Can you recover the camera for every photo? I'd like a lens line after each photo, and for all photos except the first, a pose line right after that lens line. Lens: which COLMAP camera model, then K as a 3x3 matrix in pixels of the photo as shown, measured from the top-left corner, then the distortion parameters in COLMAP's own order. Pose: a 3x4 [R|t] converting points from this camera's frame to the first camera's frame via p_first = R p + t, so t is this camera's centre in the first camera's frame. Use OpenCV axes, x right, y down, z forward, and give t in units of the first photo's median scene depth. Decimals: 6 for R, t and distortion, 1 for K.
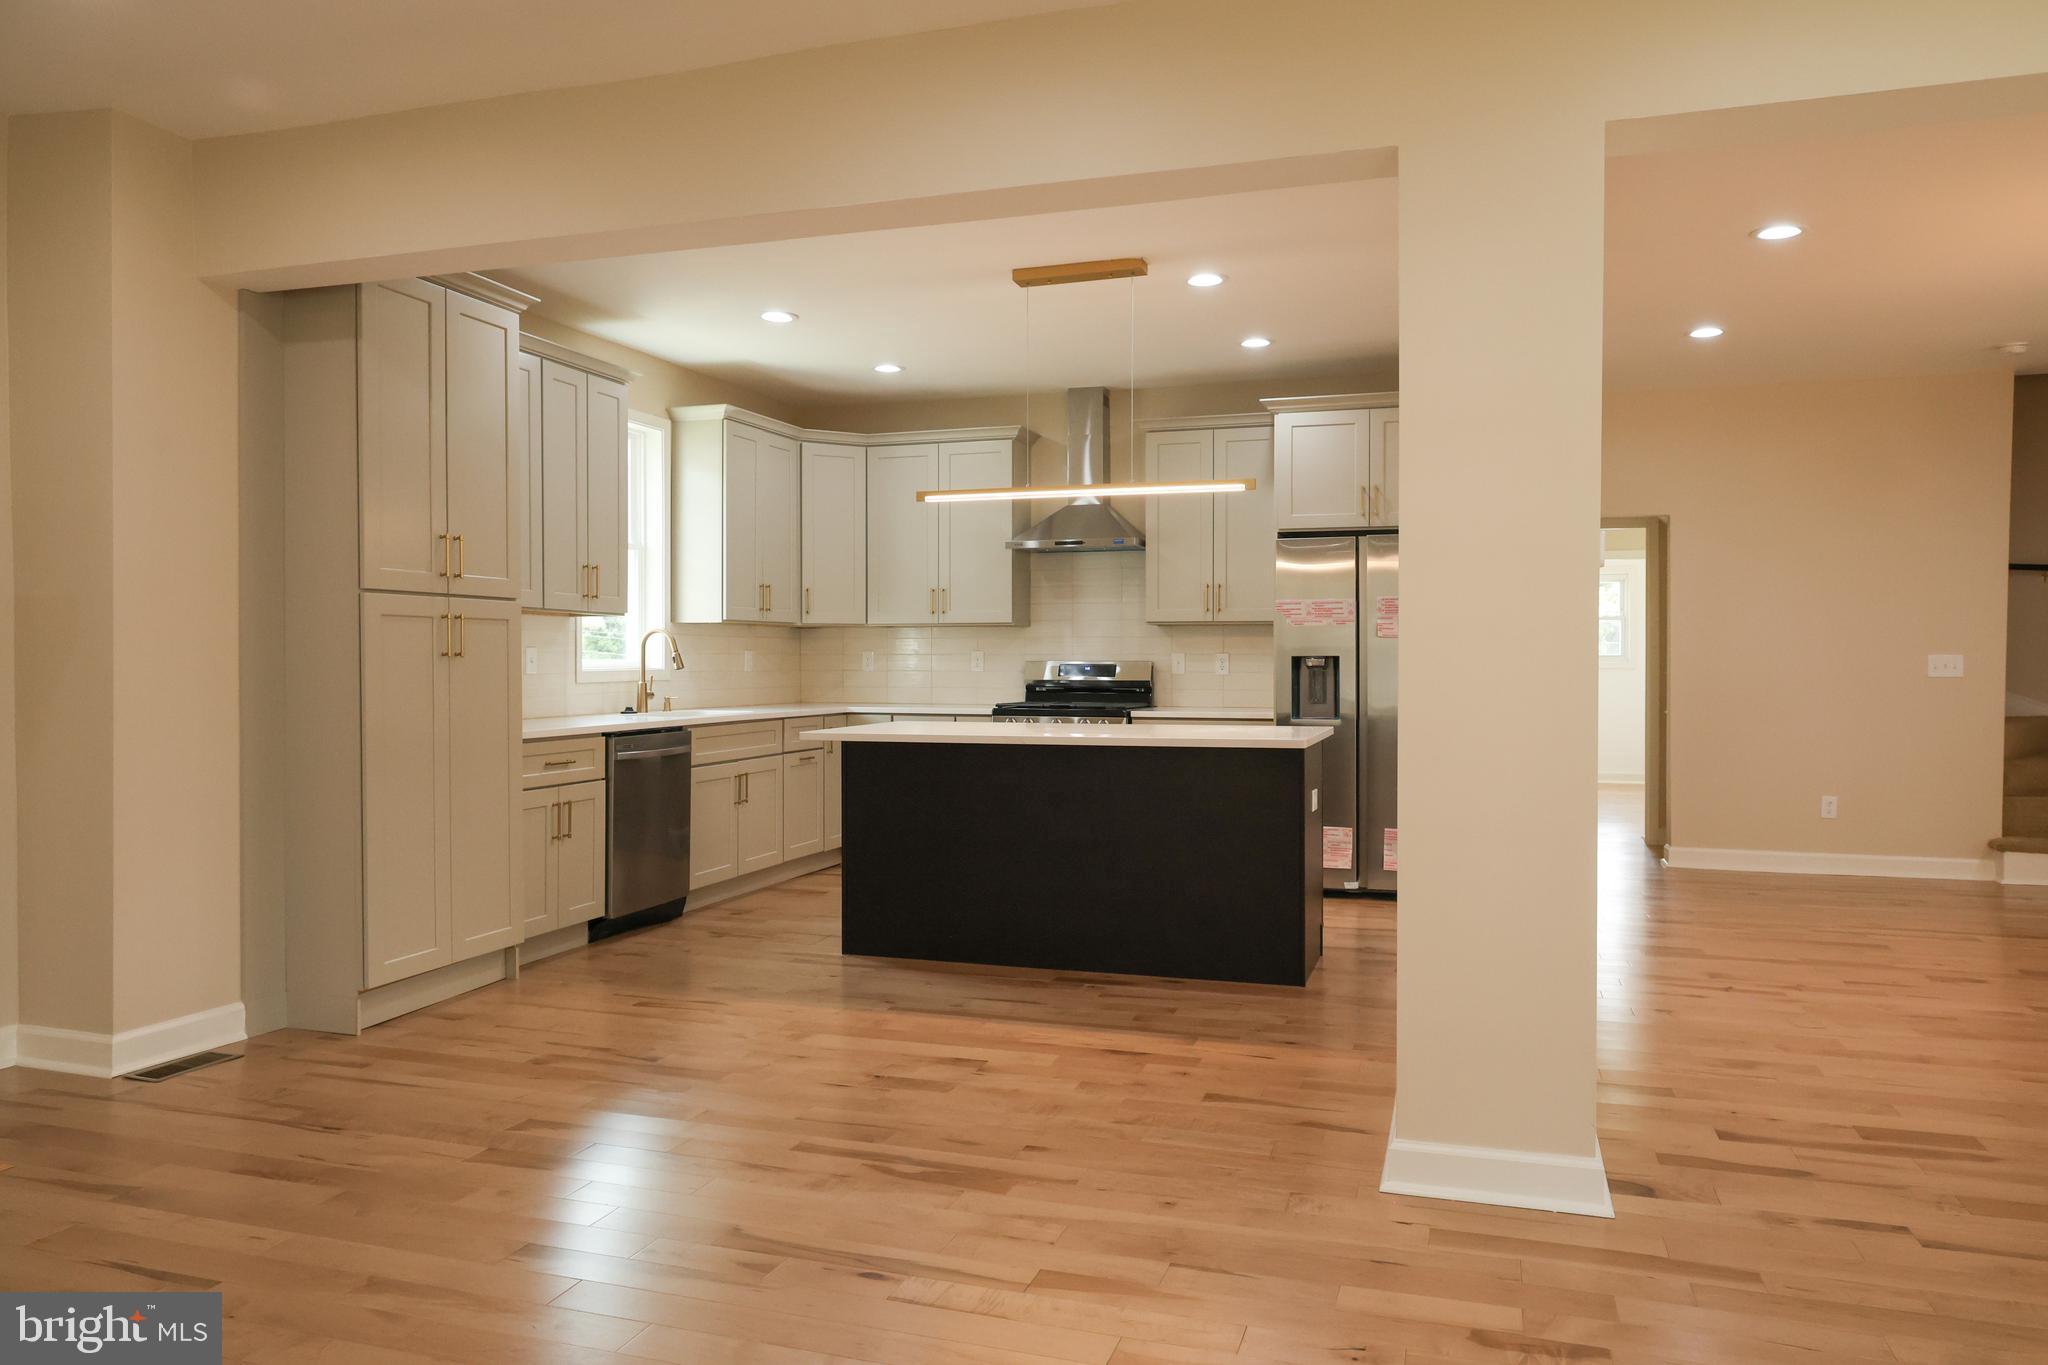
lens RADIAL K [[1374.1, 0, 1034.7], [0, 1374.1, 671.0], [0, 0, 1]] dist [0.007191, -0.000899]
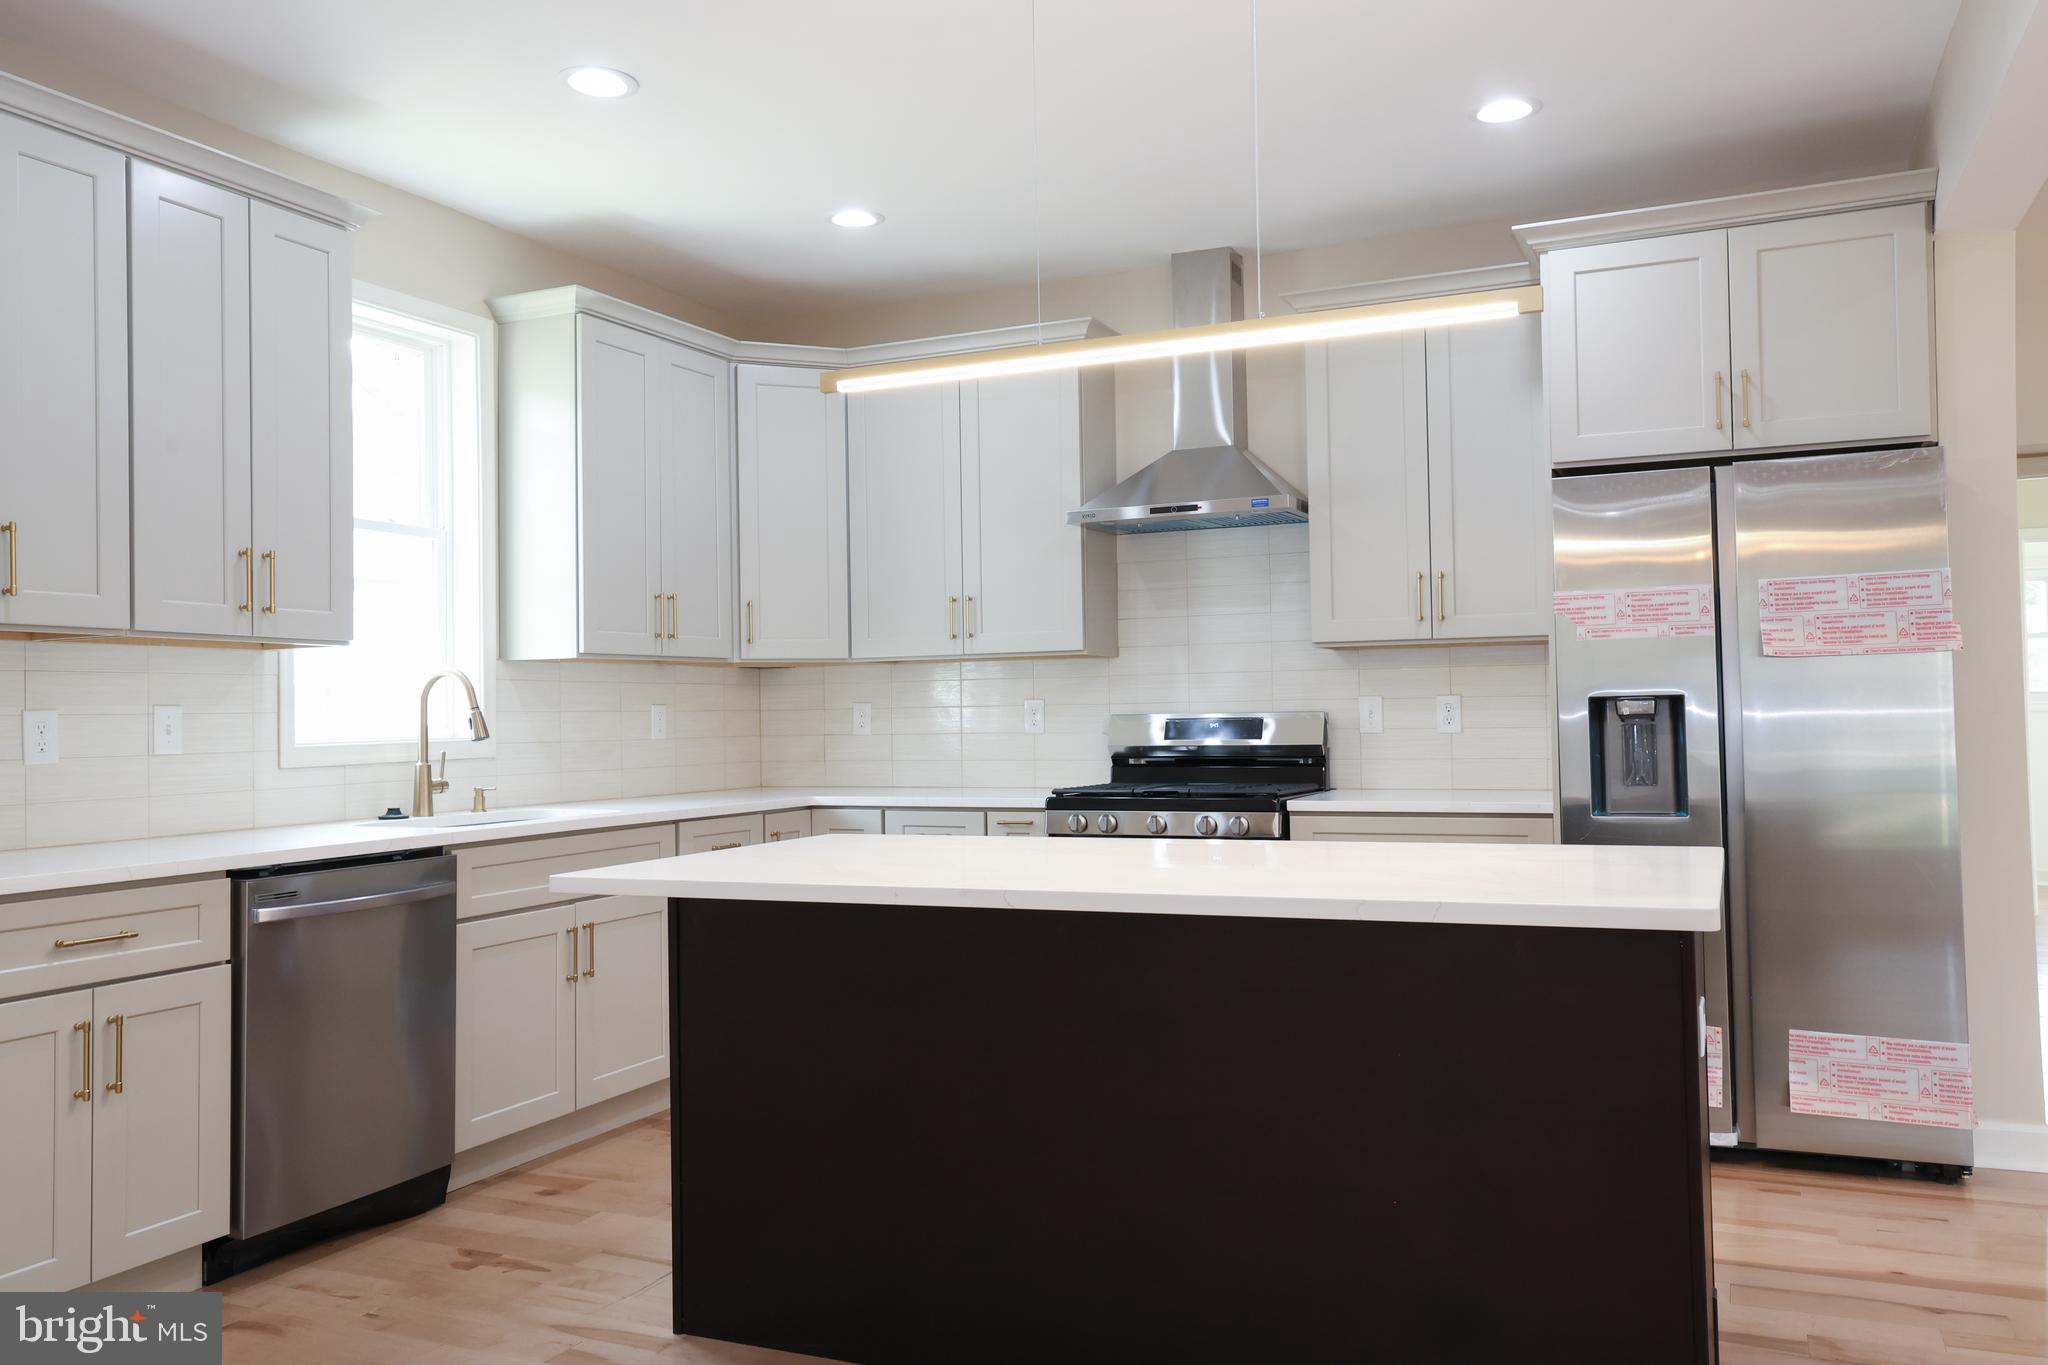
lens RADIAL K [[1594.1, 0, 1031.4], [0, 1594.1, 671.3], [0, 0, 1]] dist [0.025120, 0.002713]
pose [[0.994090, -0.020287, -0.106651, 0.043311], [0.016604, 0.999239, -0.035308, -0.002642], [0.107286, 0.033329, 0.993669, 0.398766]]
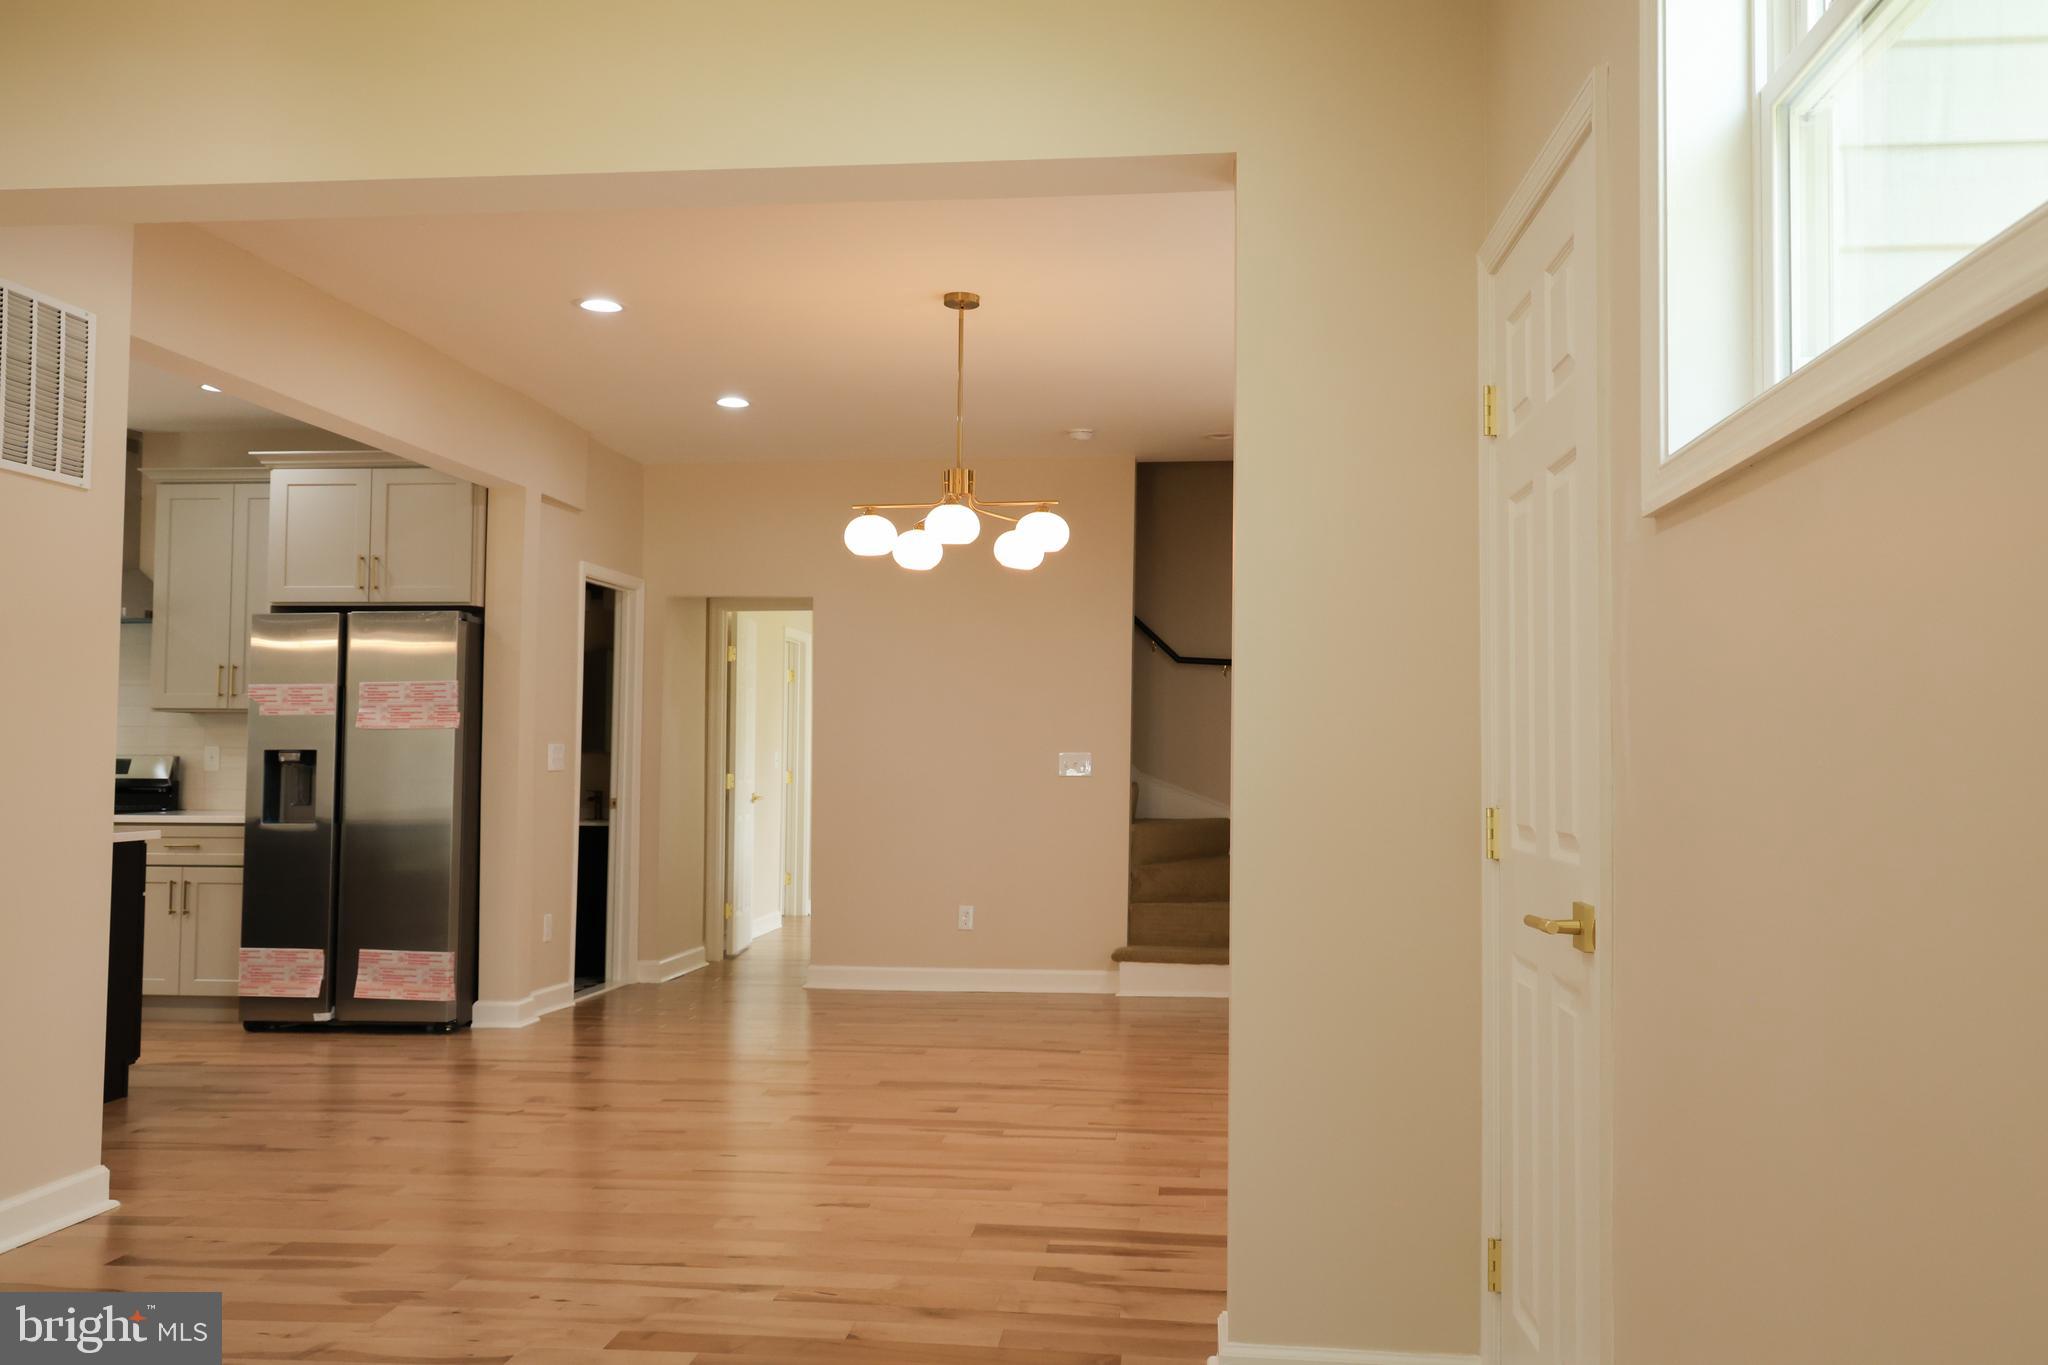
lens RADIAL K [[1691.3, 0, 1032.9], [0, 1691.3, 670.4], [0, 0, 1]] dist [0.000358, -0.008393]
pose [[0.976460, 0.015208, 0.215160, 0.467964], [-0.002353, 0.998203, -0.059877, 0.002008], [-0.215684, 0.057961, 0.974741, -0.149657]]
